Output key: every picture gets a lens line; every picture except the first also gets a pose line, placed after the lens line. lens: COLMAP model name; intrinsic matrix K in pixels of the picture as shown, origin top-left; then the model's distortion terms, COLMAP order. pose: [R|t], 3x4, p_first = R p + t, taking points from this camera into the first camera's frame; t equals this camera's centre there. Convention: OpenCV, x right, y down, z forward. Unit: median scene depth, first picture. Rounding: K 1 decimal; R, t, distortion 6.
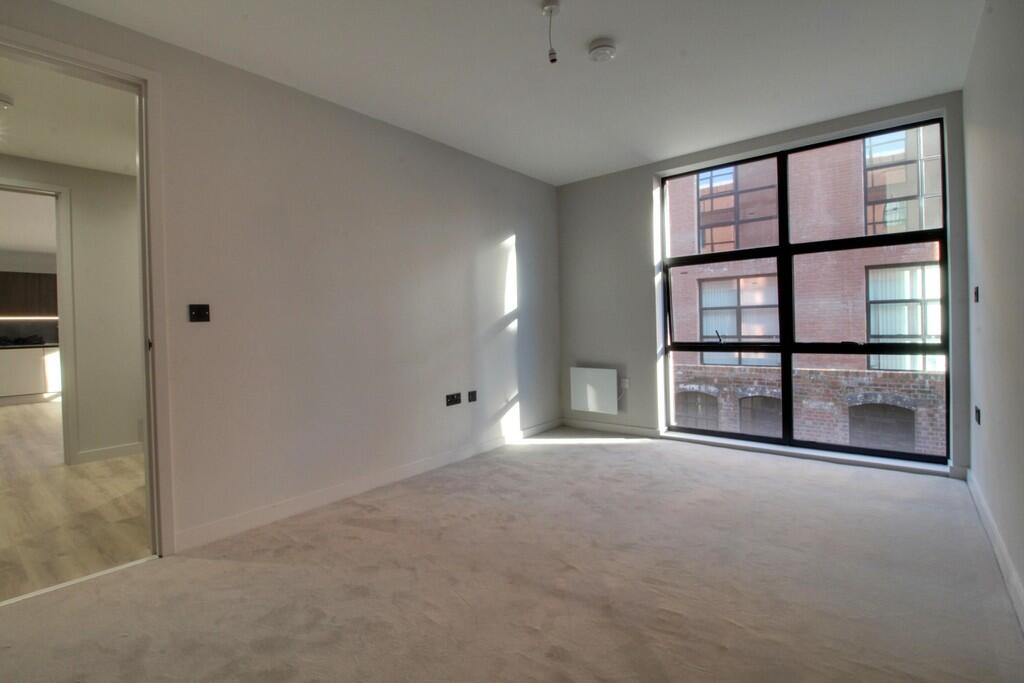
lens RADIAL K [[487.7, 0, 511.9], [0, 487.7, 328.2], [0, 0, 1]] dist [0.001028, -0.012264]
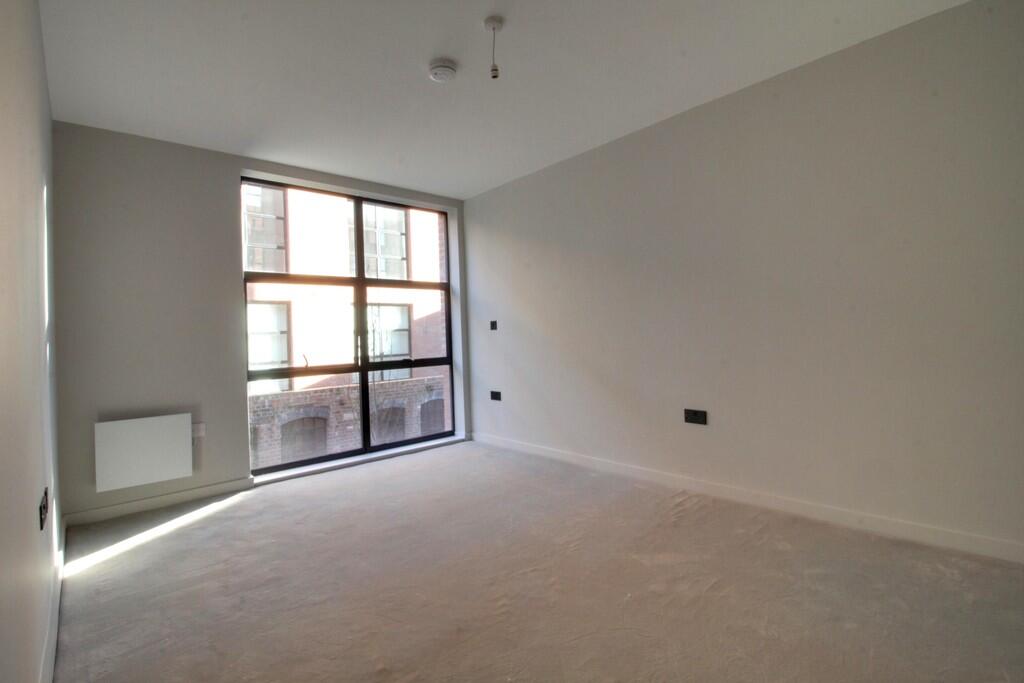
lens RADIAL K [[487.7, 0, 511.9], [0, 487.7, 328.2], [0, 0, 1]] dist [0.001028, -0.012264]
pose [[0.121271, 0.034982, 0.992003, -0.526108], [0.041526, 0.998325, -0.040282, 0.009069], [-0.991751, 0.046078, 0.119615, 0.509209]]
